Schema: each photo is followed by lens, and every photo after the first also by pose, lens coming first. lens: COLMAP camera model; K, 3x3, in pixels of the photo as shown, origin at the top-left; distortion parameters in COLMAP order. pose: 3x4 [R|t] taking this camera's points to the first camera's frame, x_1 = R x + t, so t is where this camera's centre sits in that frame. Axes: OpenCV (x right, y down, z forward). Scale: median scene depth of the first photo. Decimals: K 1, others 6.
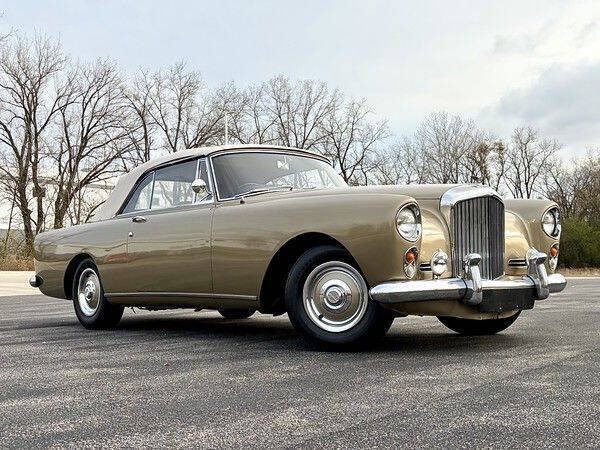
lens RADIAL K [[730.6, 0, 323.1], [0, 730.6, 224.7], [0, 0, 1]] dist [0.181307, -0.561718]
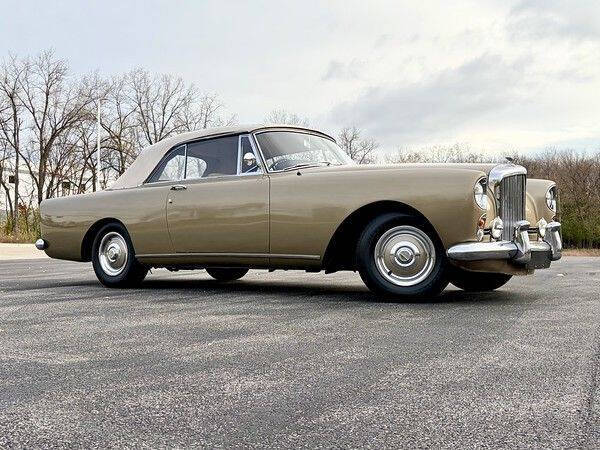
lens RADIAL K [[641.5, 0, 300.0], [0, 641.5, 225.0], [0, 0, 1]] dist [0.136865, -0.343982]
pose [[0.982238, 0.018977, 0.186675, -0.292980], [-0.024222, 0.999372, 0.025858, 0.022571], [-0.186068, -0.029920, 0.982081, 0.019426]]
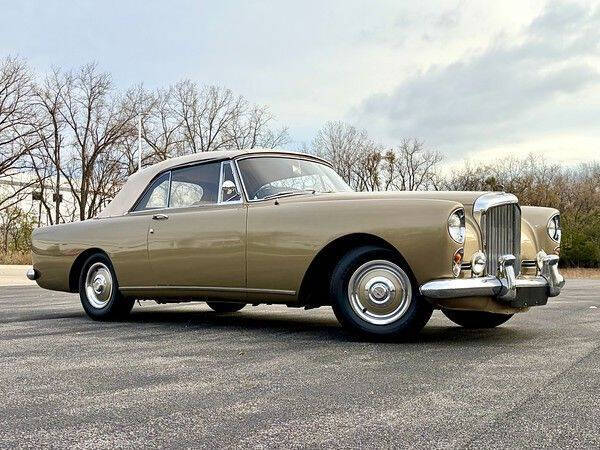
lens RADIAL K [[687.0, 0, 304.0], [0, 687.0, 240.5], [0, 0, 1]] dist [0.162568, -0.442449]
pose [[0.993426, 0.018212, 0.113021, -0.183445], [-0.020737, 0.999560, 0.021209, 0.001227], [-0.112585, -0.023413, 0.993366, -0.005943]]
